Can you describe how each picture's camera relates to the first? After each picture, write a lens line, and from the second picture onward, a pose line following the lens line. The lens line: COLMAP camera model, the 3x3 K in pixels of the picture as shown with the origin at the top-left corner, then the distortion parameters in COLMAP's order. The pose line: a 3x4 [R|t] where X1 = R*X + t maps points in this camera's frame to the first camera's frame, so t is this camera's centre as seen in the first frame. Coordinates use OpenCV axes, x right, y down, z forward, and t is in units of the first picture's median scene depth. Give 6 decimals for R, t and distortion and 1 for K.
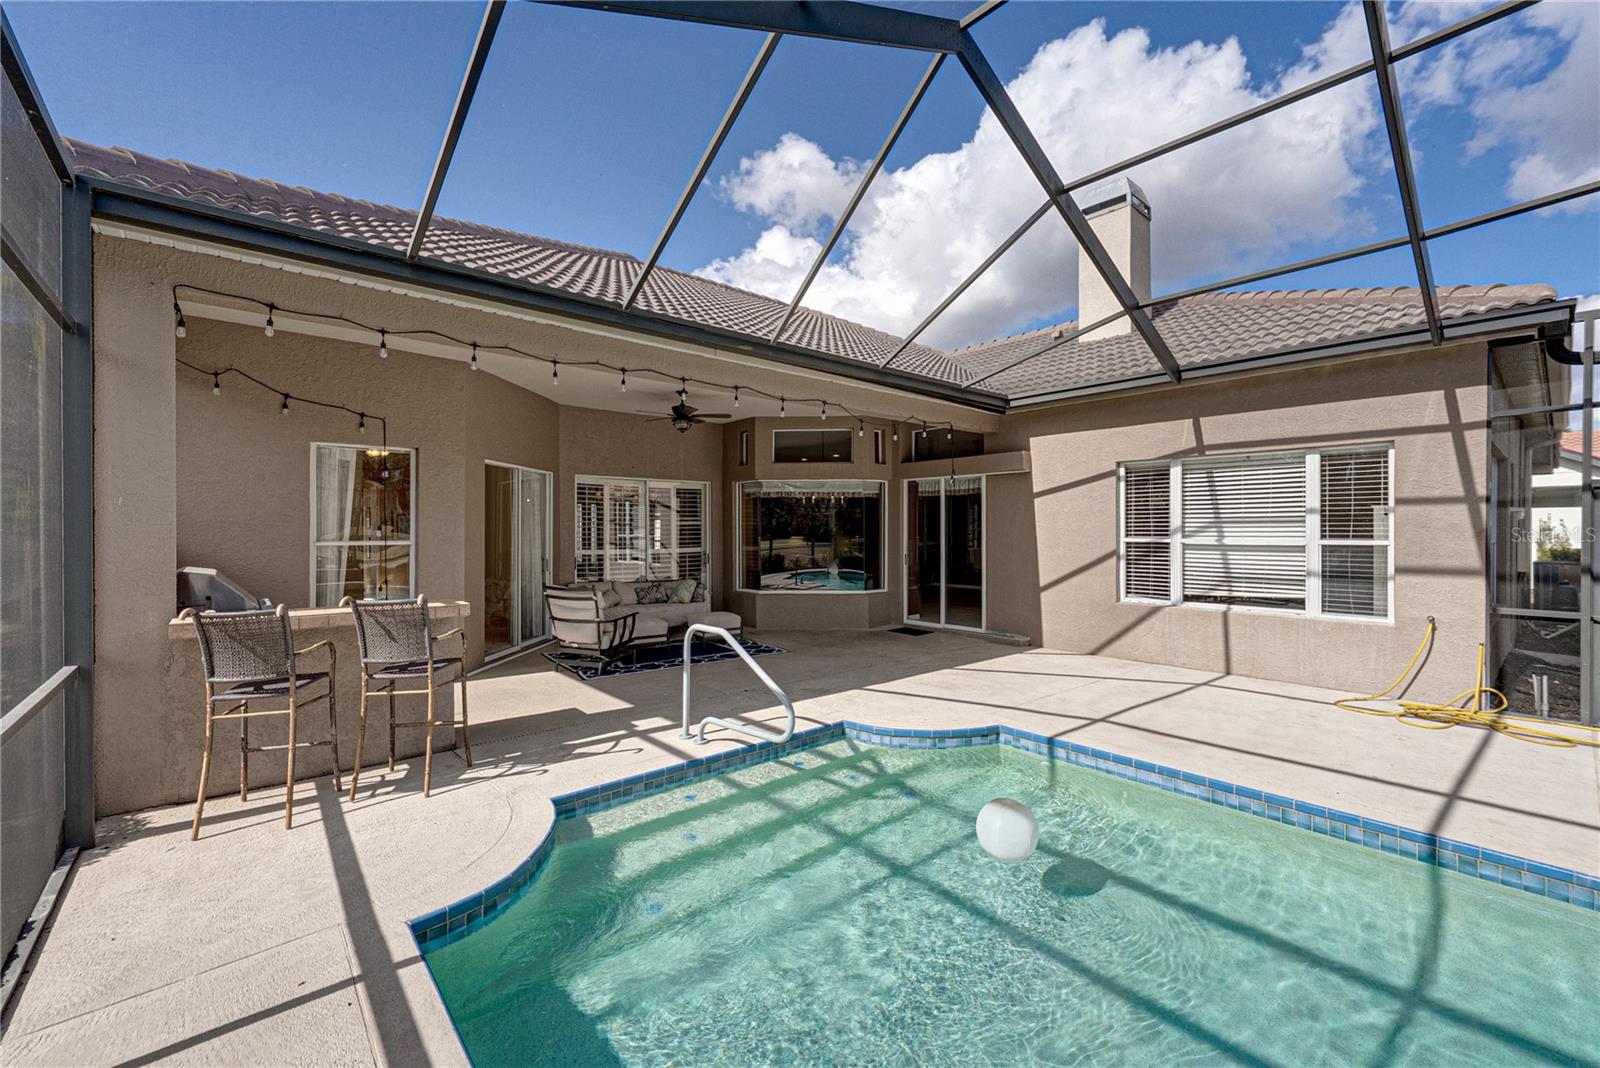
lens RADIAL K [[651.4, 0, 800.0], [0, 651.4, 534.0], [0, 0, 1]] dist [0.000787, 0.000135]
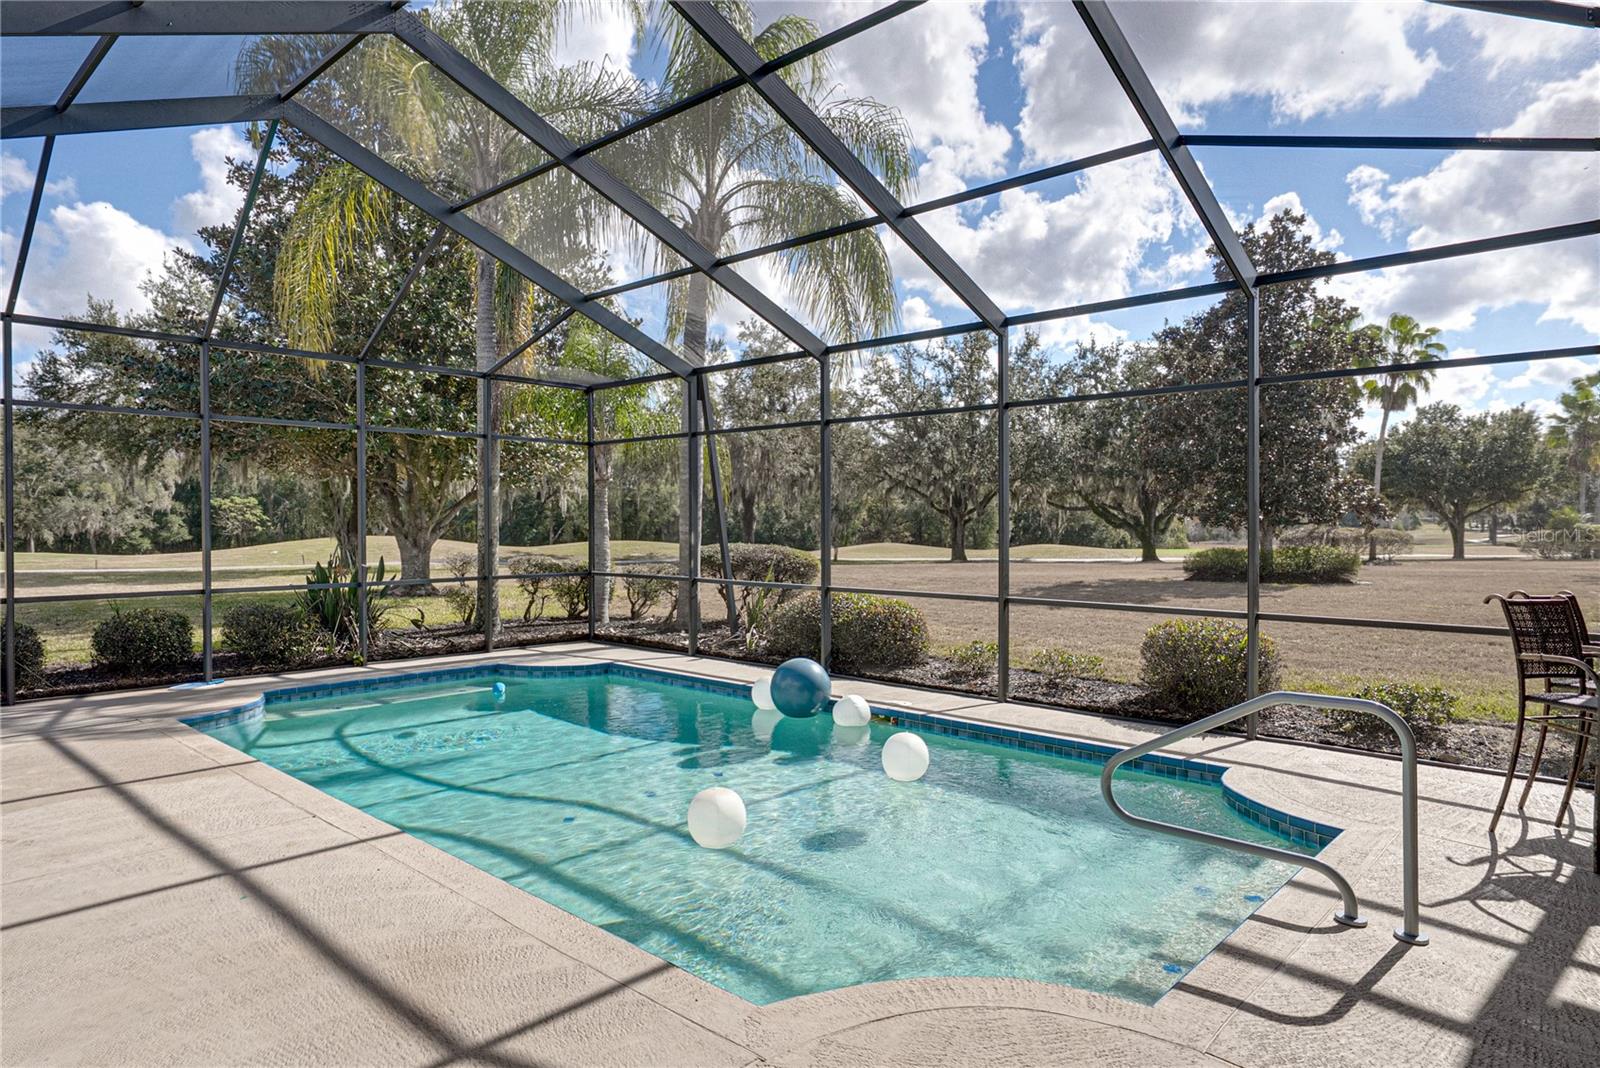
lens RADIAL K [[945.7, 0, 800.0], [0, 945.7, 534.0], [0, 0, 1]] dist [-0.001954, -0.002250]
pose [[-0.994629, -0.004952, -0.103383, 0.244665], [-0.007073, 0.999772, 0.020164, -0.004826], [0.103260, 0.020787, -0.994437, 1.106723]]
